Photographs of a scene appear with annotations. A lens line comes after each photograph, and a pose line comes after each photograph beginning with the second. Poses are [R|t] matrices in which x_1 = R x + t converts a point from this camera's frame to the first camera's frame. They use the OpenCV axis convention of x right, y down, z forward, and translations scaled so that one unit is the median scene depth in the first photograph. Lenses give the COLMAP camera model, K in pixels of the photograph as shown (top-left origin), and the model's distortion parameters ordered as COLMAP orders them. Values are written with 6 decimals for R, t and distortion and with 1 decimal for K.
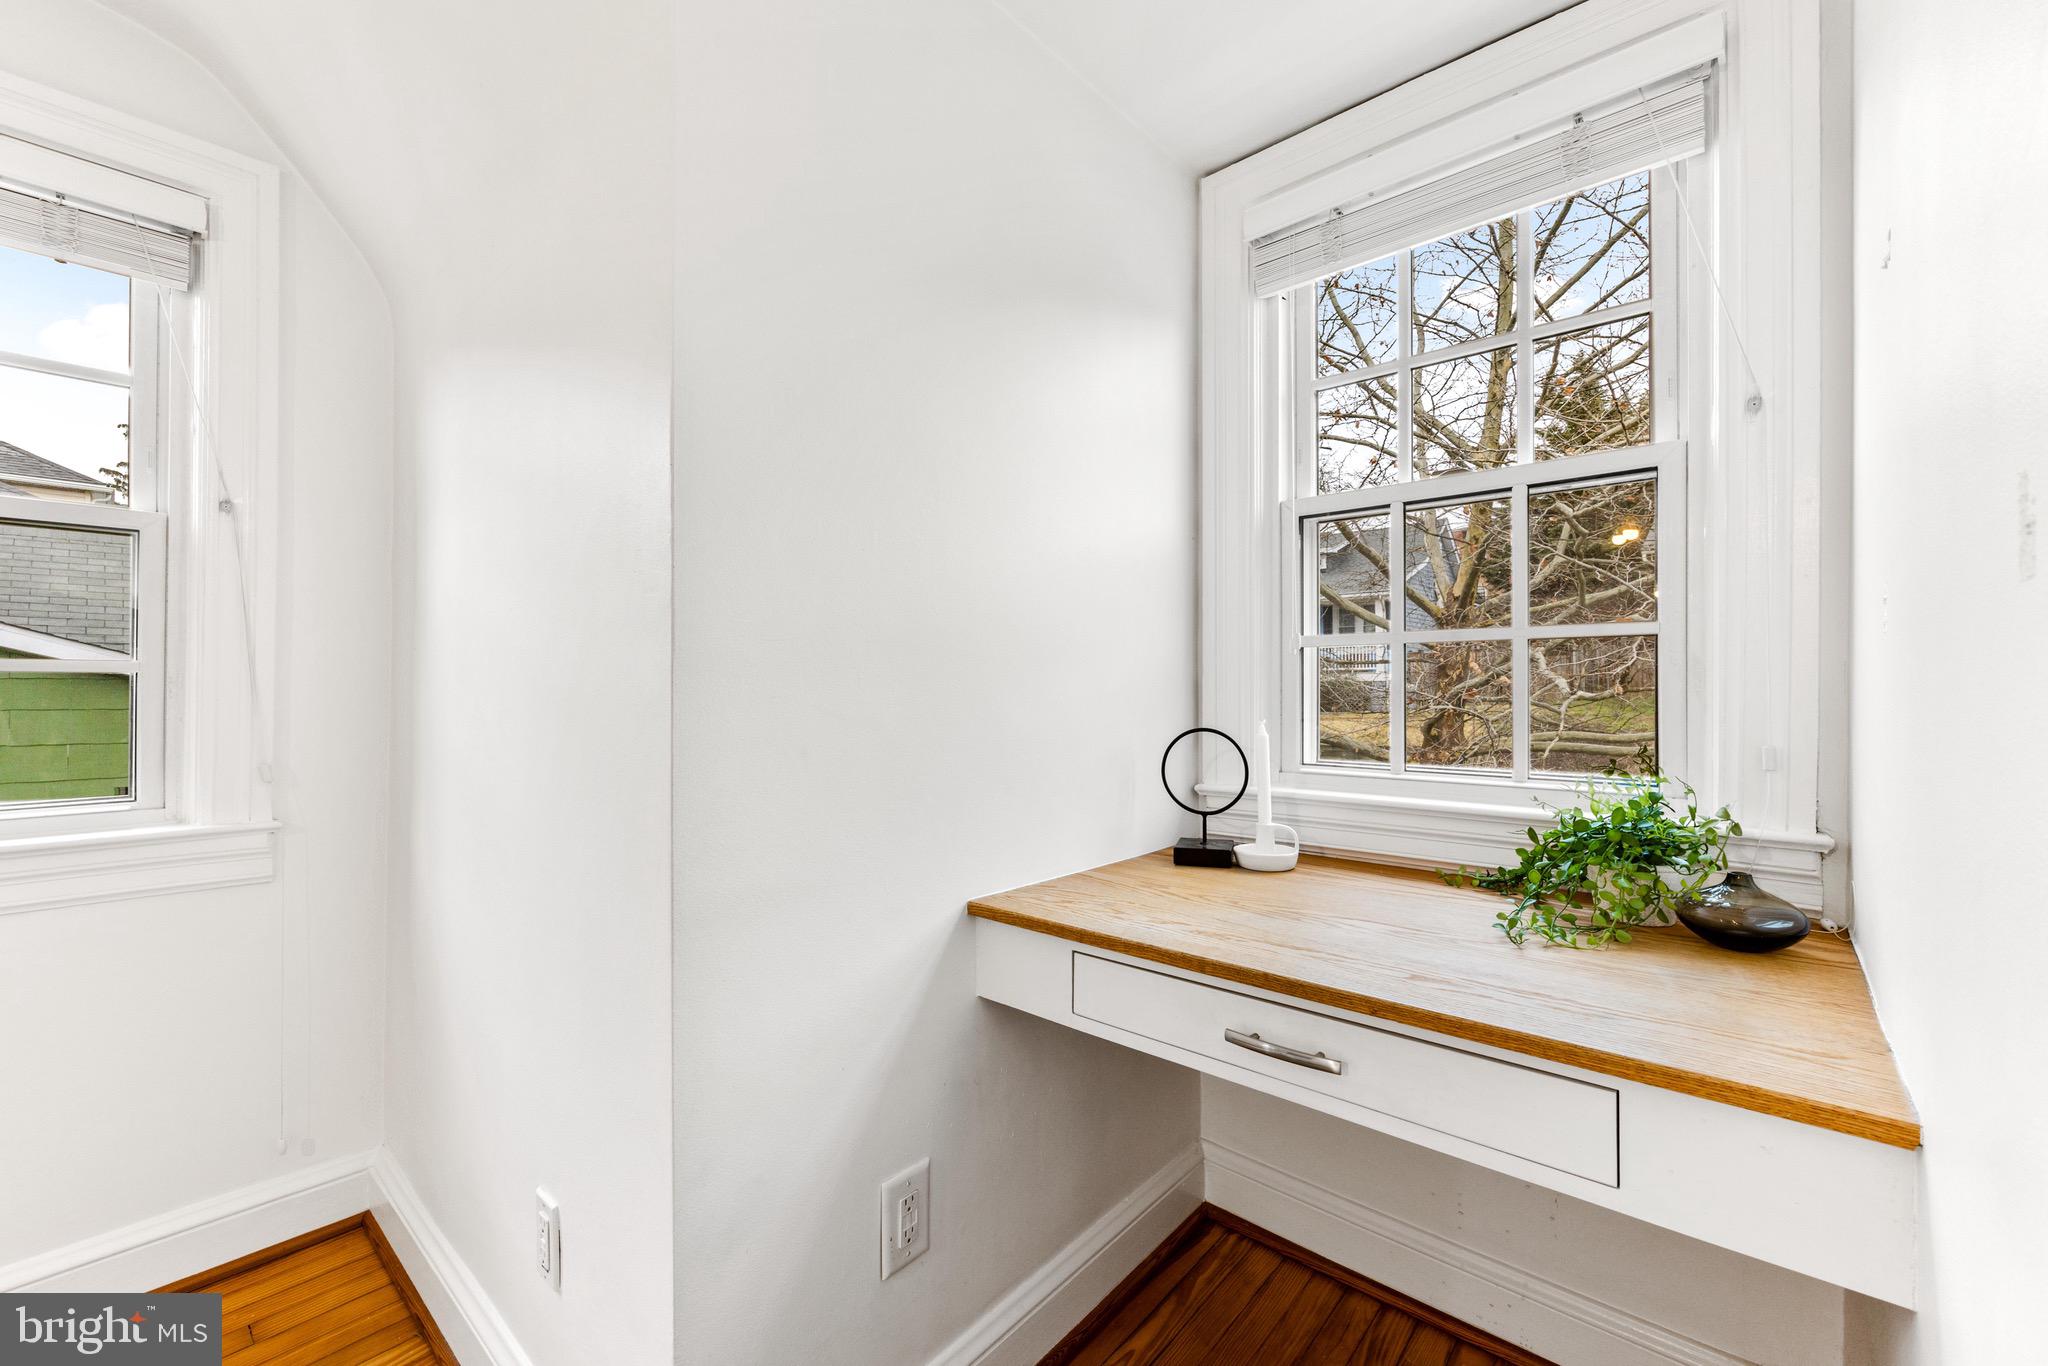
lens RADIAL K [[819.8, 0, 1025.7], [0, 819.8, 678.8], [0, 0, 1]] dist [-0.002906, -0.000089]
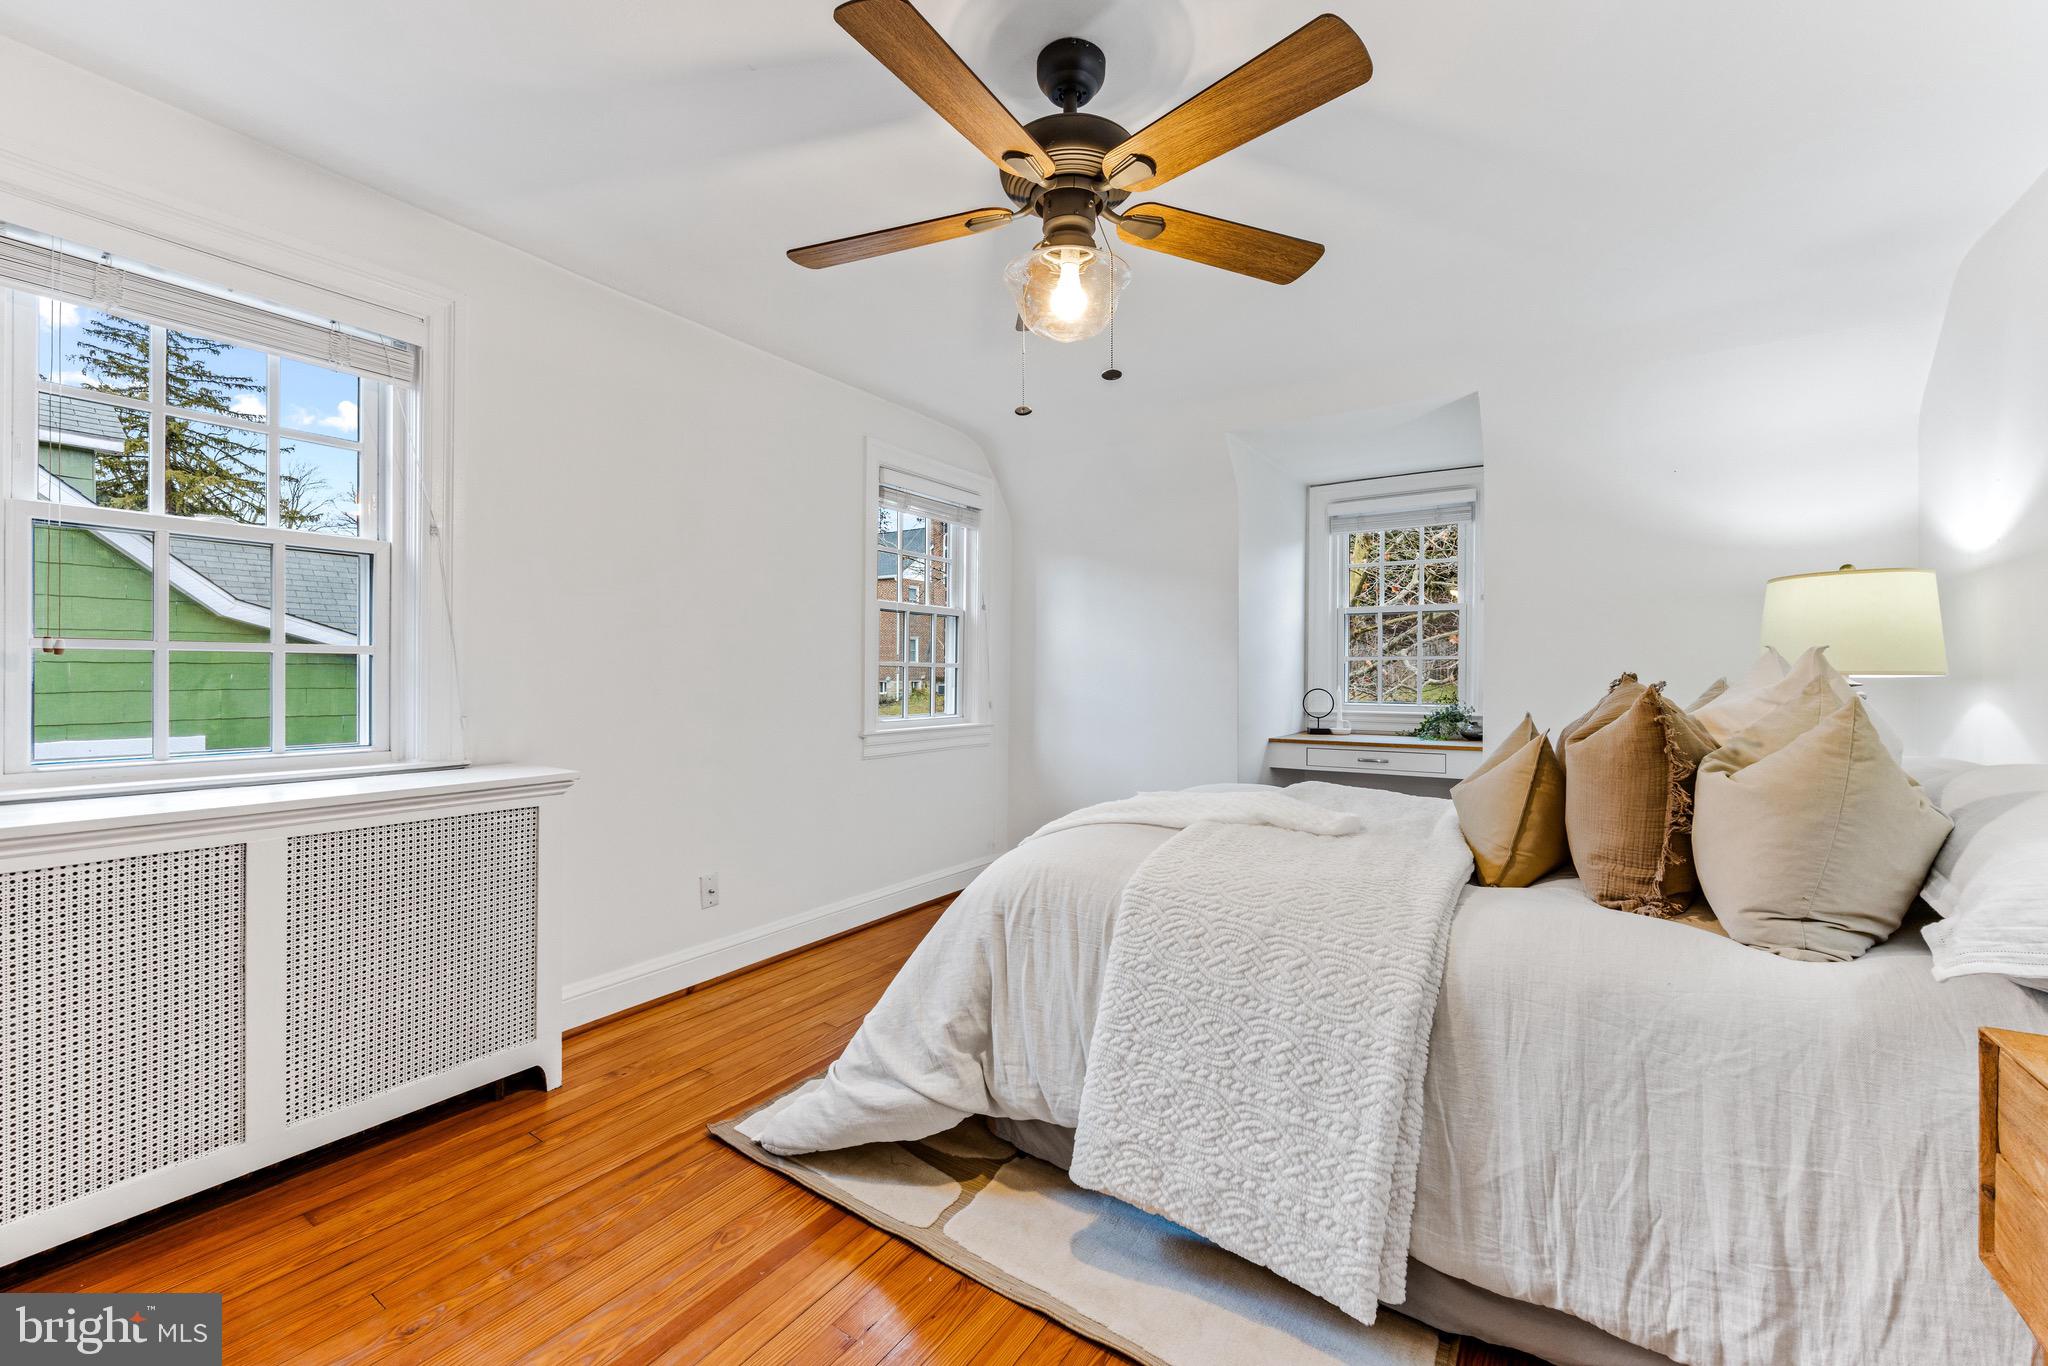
lens RADIAL K [[819.8, 0, 1018.4], [0, 819.8, 676.5], [0, 0, 1]] dist [-0.002906, -0.000089]
pose [[0.991038, 0.006013, 0.133443, -1.253922], [-0.006580, 0.999971, 0.003808, 0.012313], [-0.133416, -0.004651, 0.991049, -1.787060]]
